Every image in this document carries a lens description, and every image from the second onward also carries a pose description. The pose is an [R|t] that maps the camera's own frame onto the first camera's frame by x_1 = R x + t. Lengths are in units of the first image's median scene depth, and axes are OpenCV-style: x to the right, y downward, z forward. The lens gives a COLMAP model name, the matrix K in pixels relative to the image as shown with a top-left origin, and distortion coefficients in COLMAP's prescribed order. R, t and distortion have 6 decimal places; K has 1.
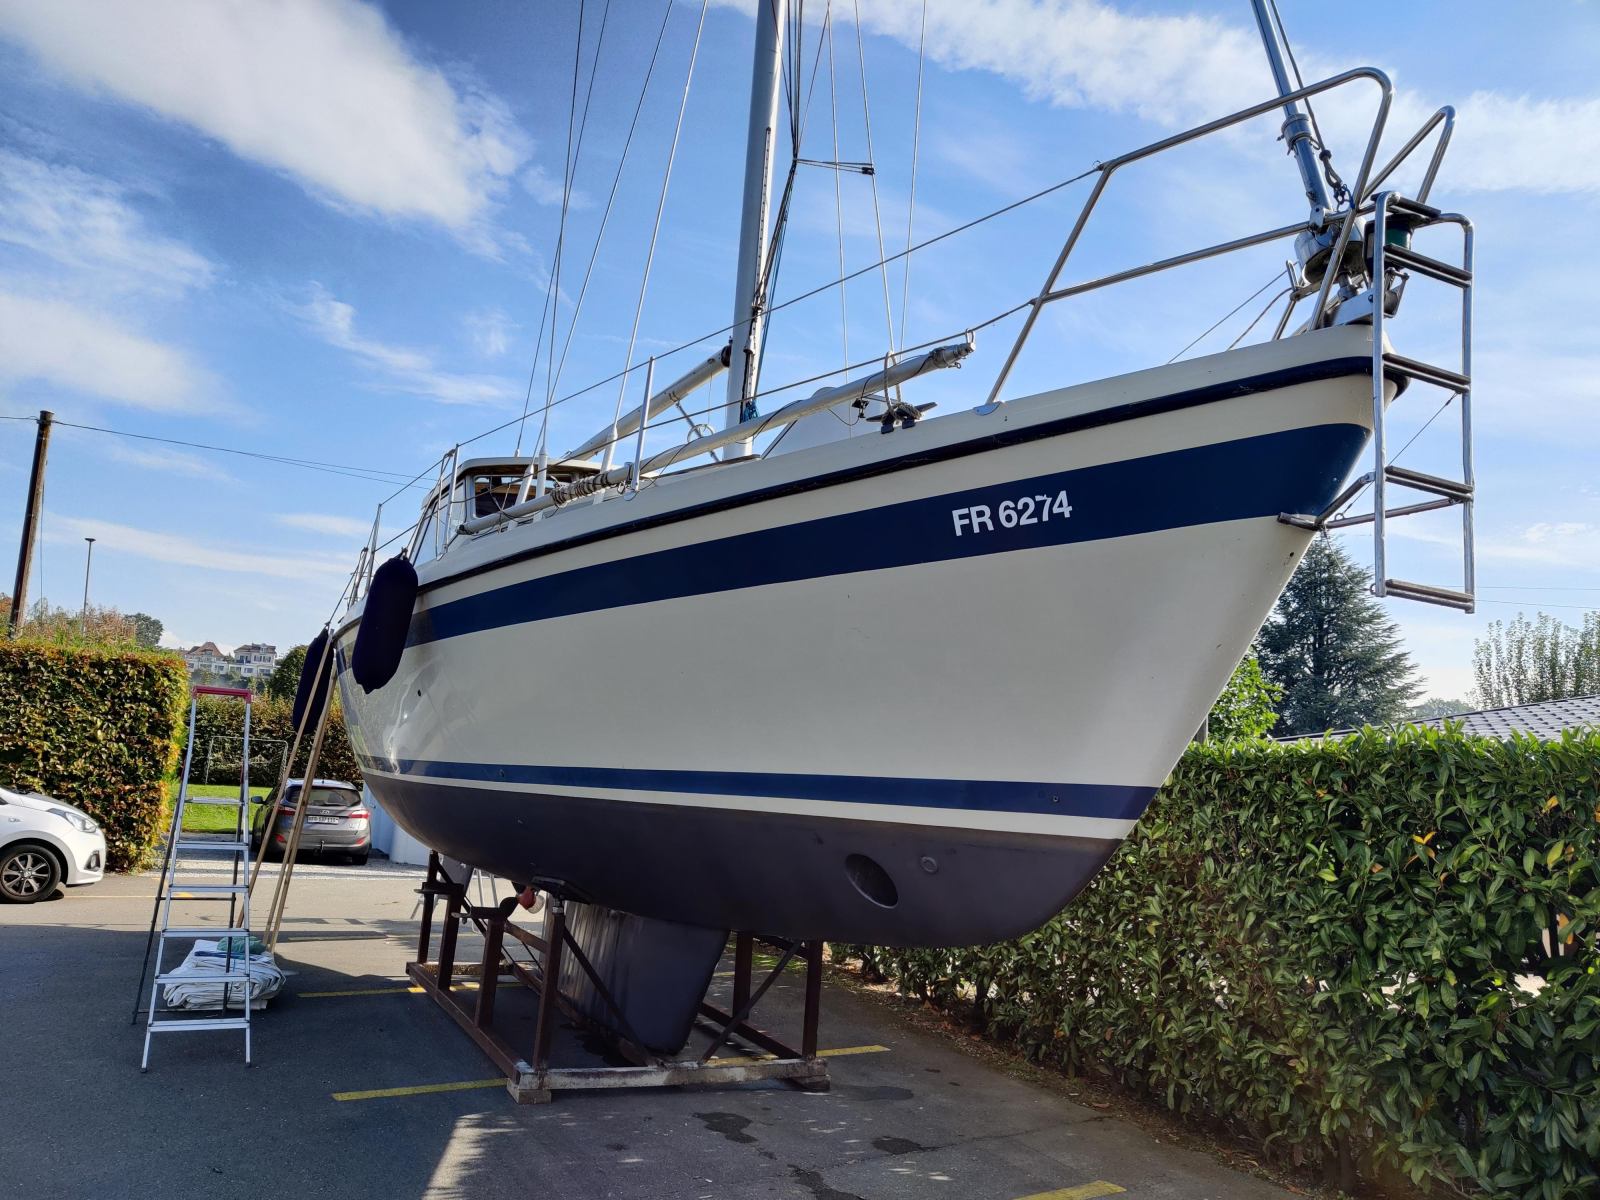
lens RADIAL K [[1238.8, 0, 798.4], [0, 1238.8, 608.1], [0, 0, 1]] dist [0.010557, -0.022113]
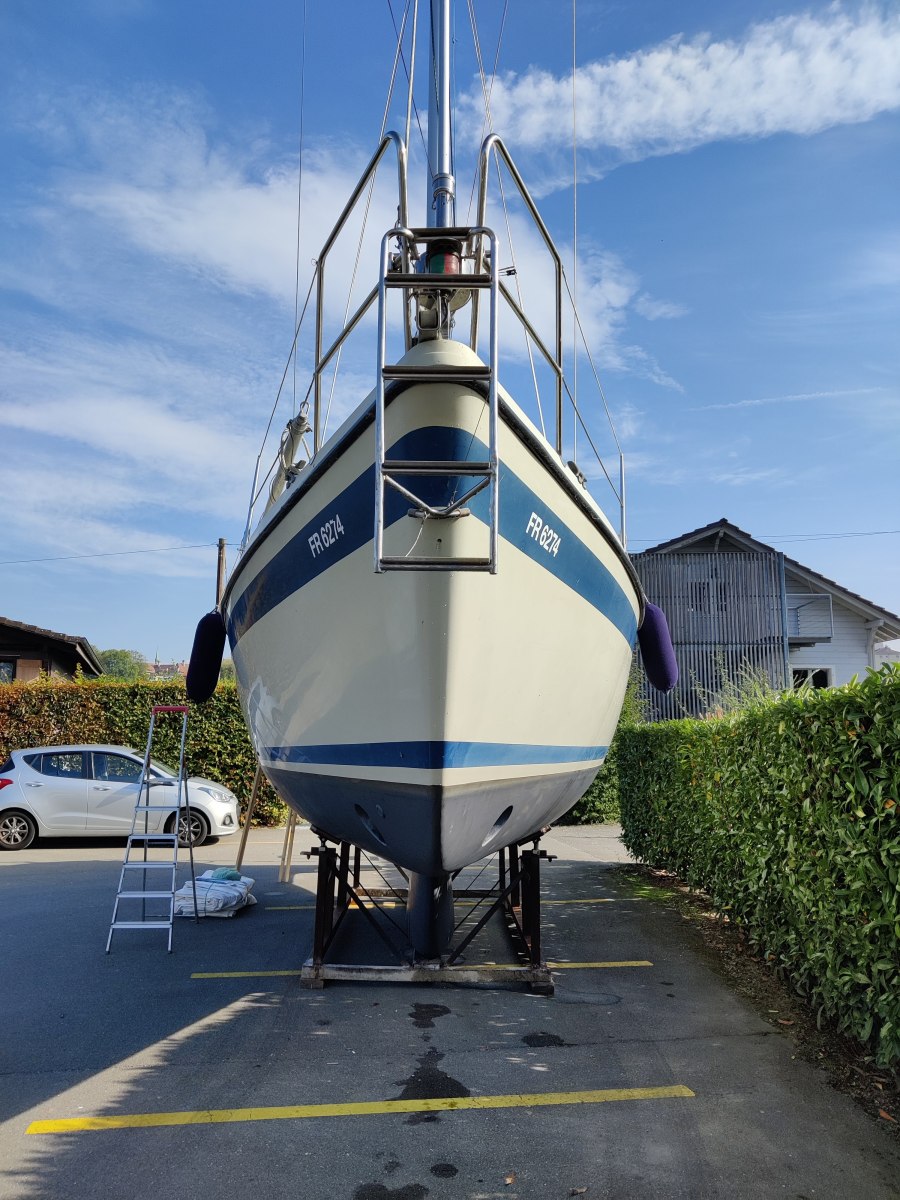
lens RADIAL K [[929.1, 0, 451.3], [0, 929.1, 589.2], [0, 0, 1]] dist [0.010557, -0.022113]
pose [[0.891945, -0.126747, -0.434016, 0.202624], [0.111601, 0.991920, -0.060323, 0.014728], [0.438155, 0.005368, 0.898883, 0.055116]]
